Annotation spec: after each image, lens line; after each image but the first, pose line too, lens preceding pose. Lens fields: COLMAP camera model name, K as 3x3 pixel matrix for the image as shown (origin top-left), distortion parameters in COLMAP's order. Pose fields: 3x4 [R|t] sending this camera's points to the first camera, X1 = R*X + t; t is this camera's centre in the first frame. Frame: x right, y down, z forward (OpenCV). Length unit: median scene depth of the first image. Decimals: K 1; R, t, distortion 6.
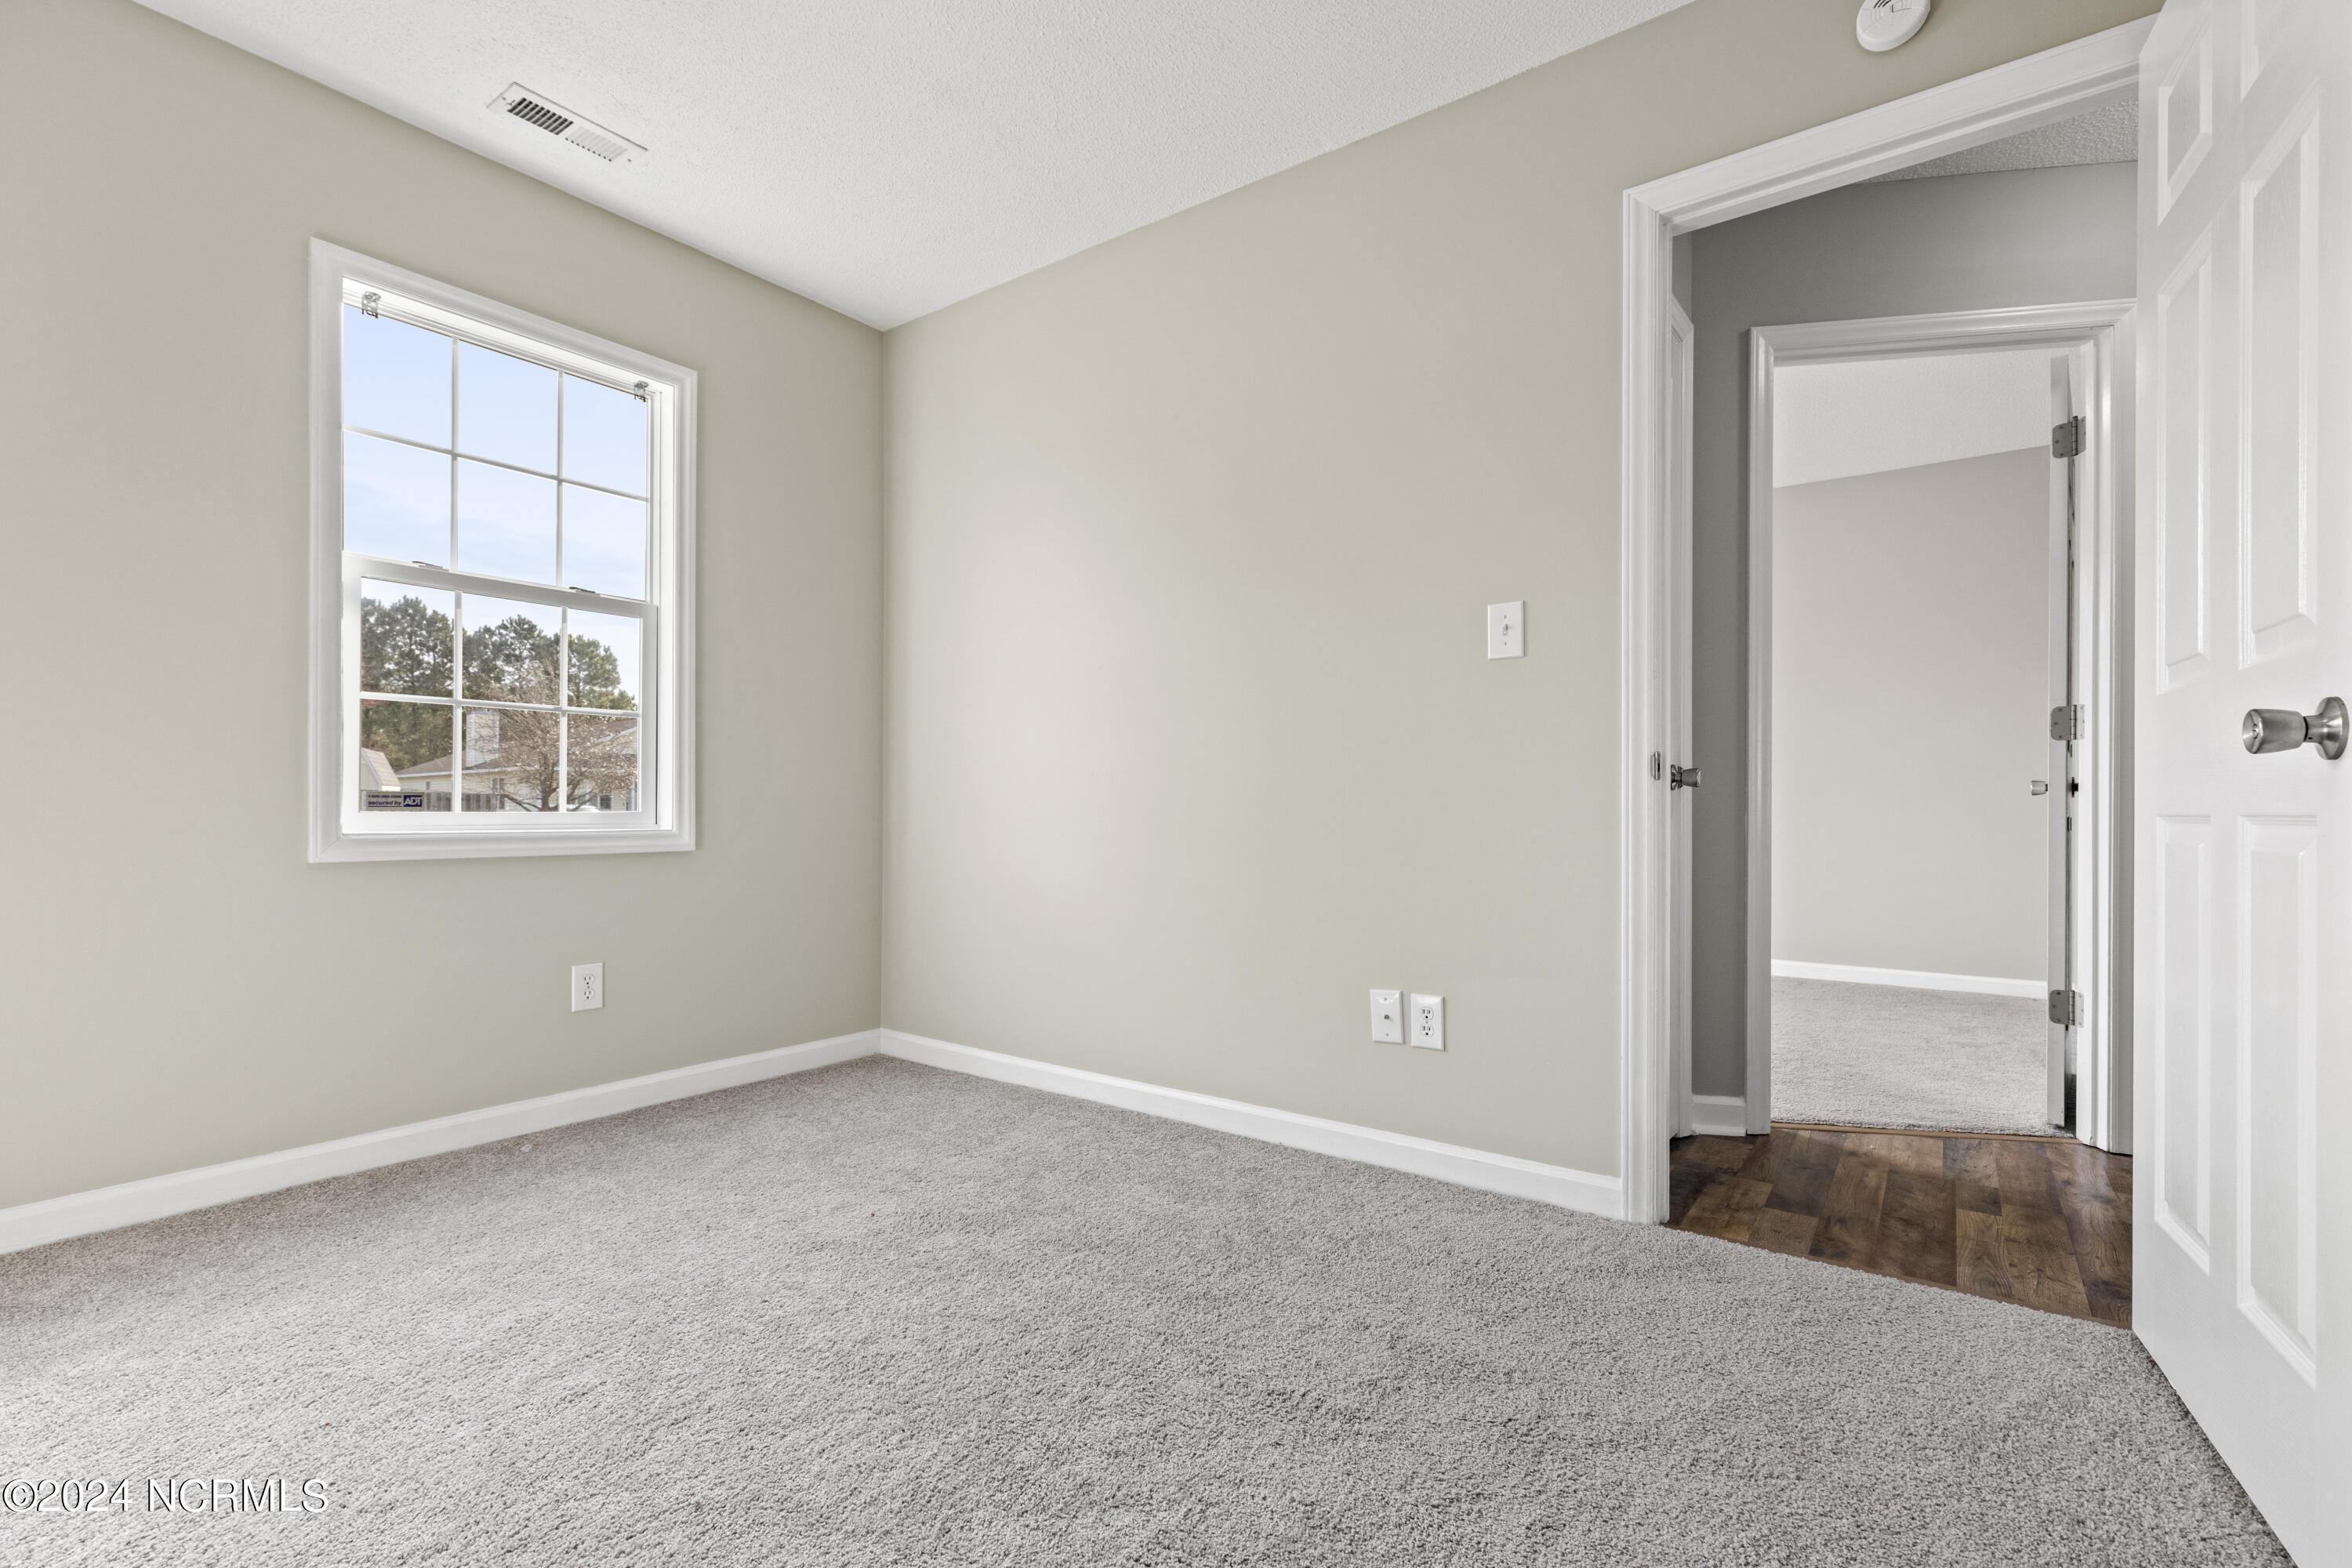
lens RADIAL K [[1129.7, 0, 1176.9], [0, 1129.7, 791.0], [0, 0, 1]] dist [0.001095, 0.000195]
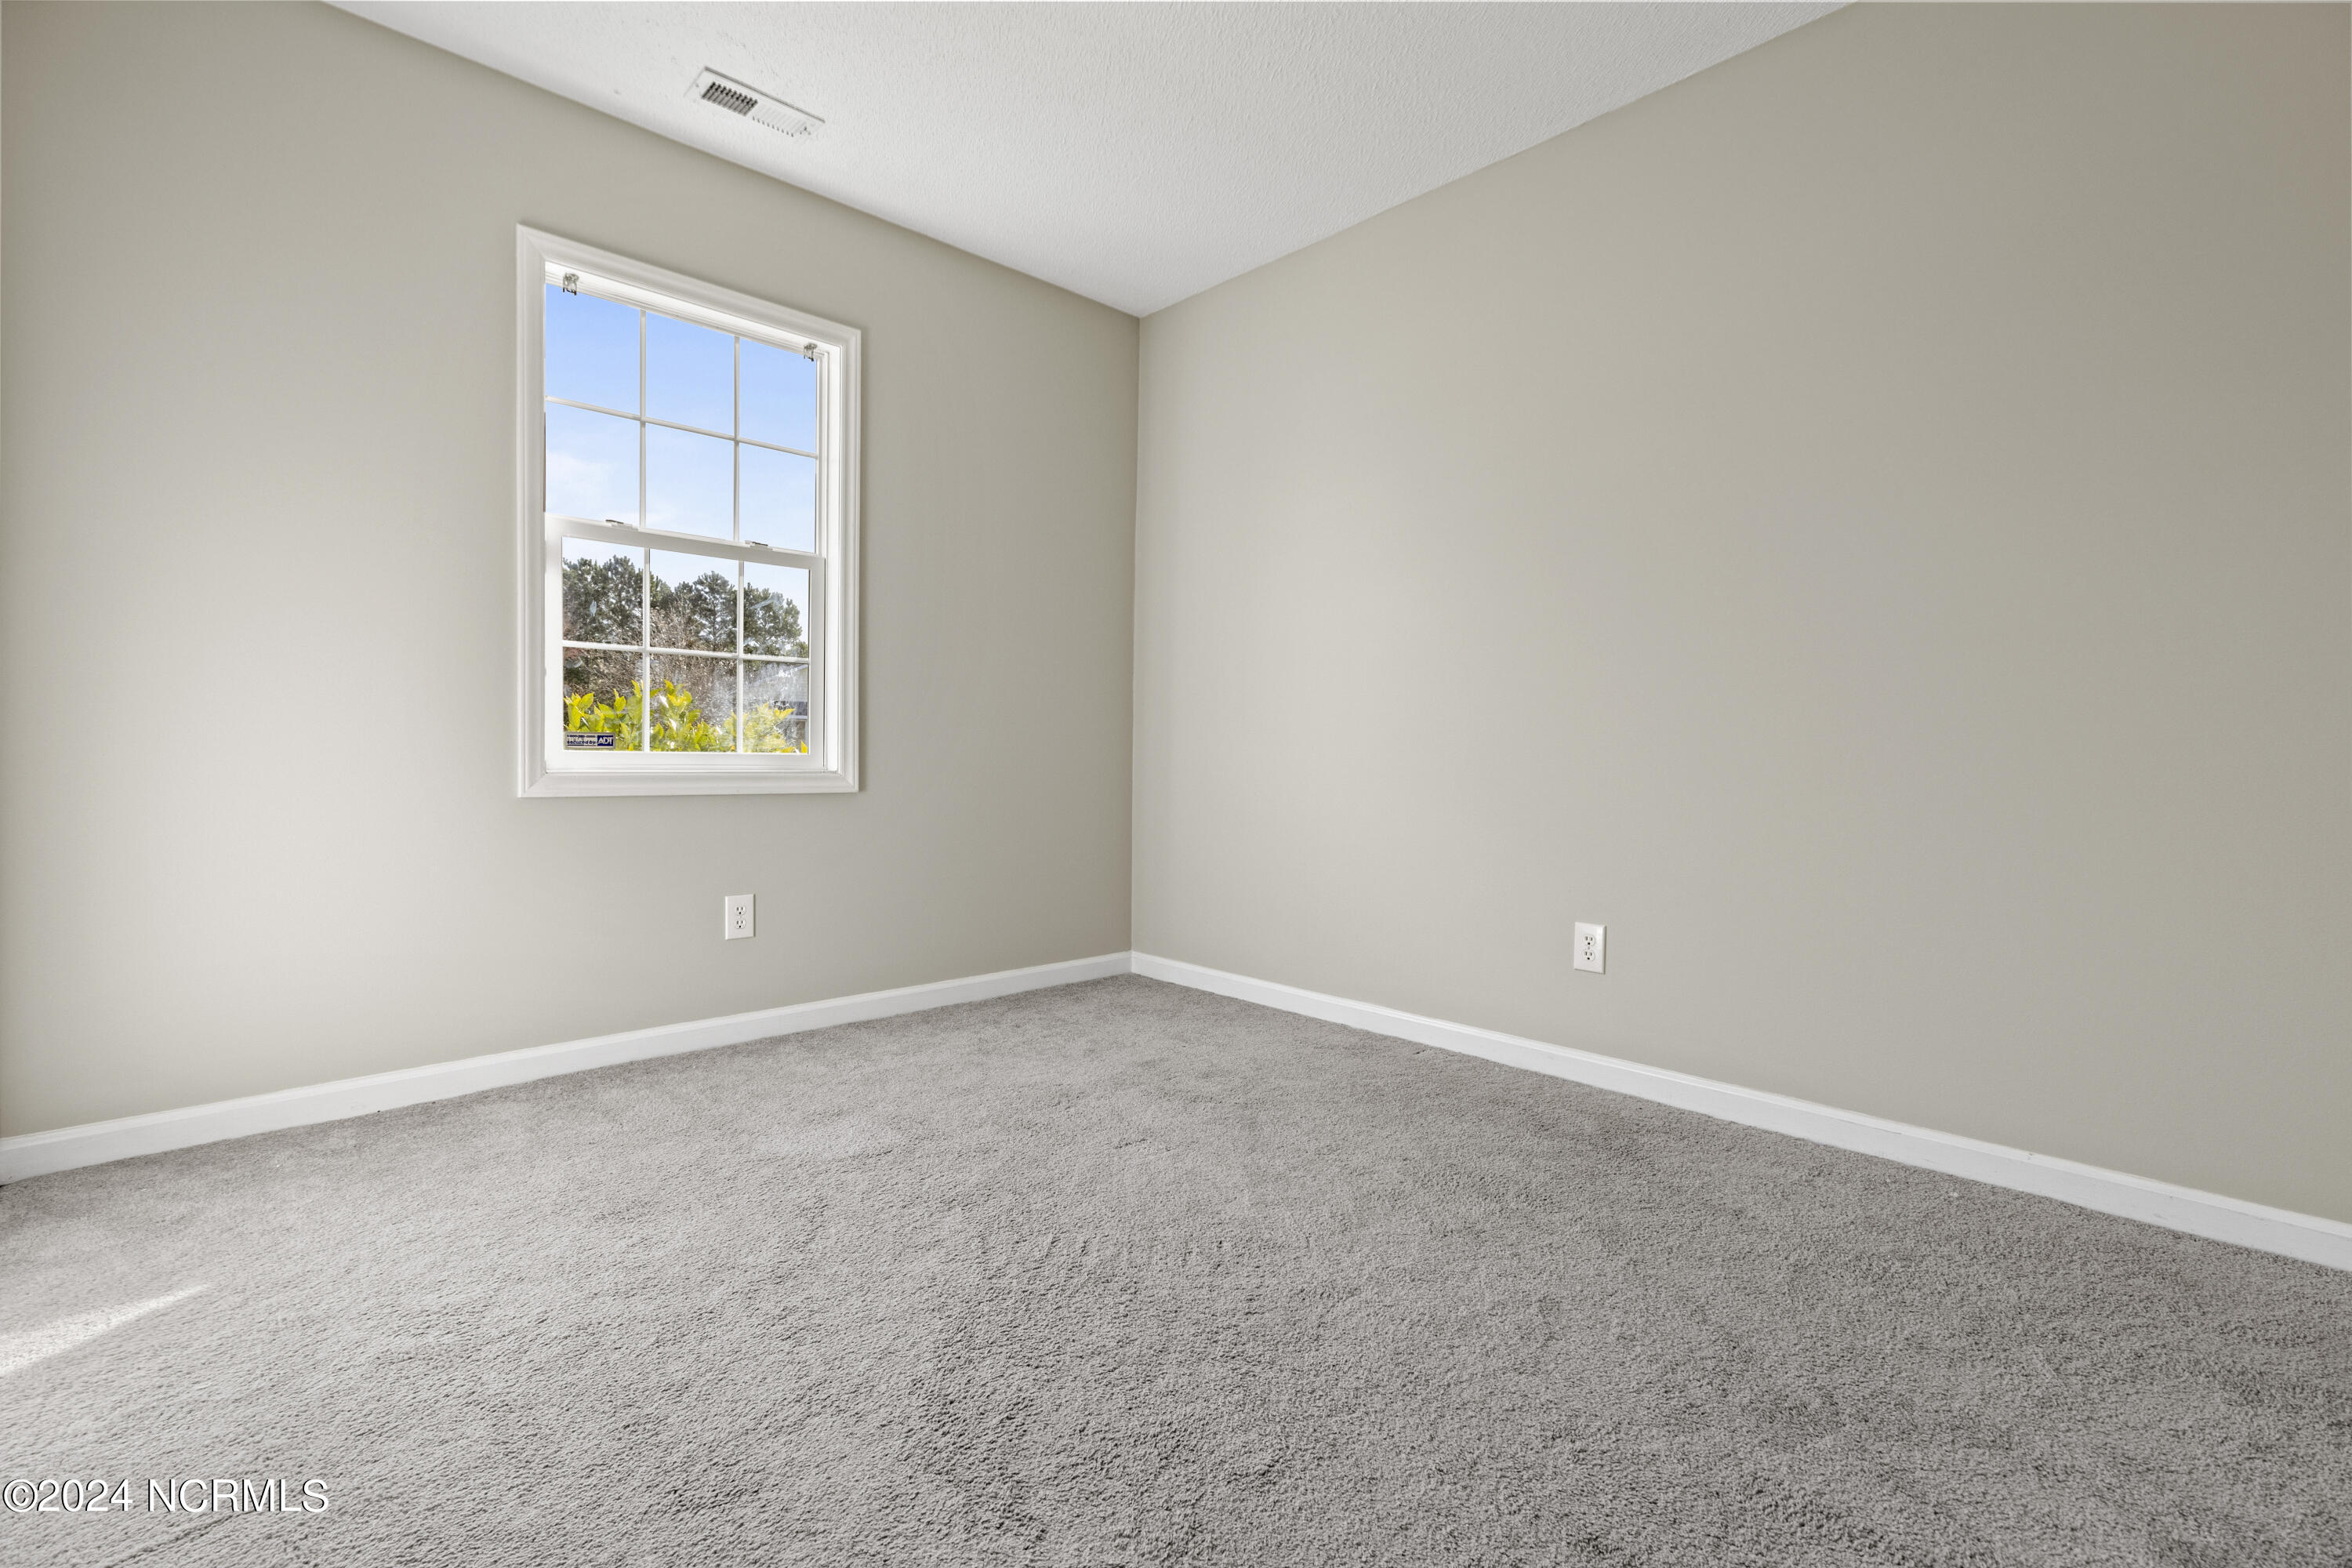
lens RADIAL K [[1069.2, 0, 1170.8], [0, 1069.2, 776.0], [0, 0, 1]] dist [0.005487, -0.000337]
pose [[0.979285, 0.014162, -0.201989, 0.062156], [-0.007428, 0.999392, 0.034055, 0.002806], [0.202349, -0.031849, 0.978796, 0.084674]]
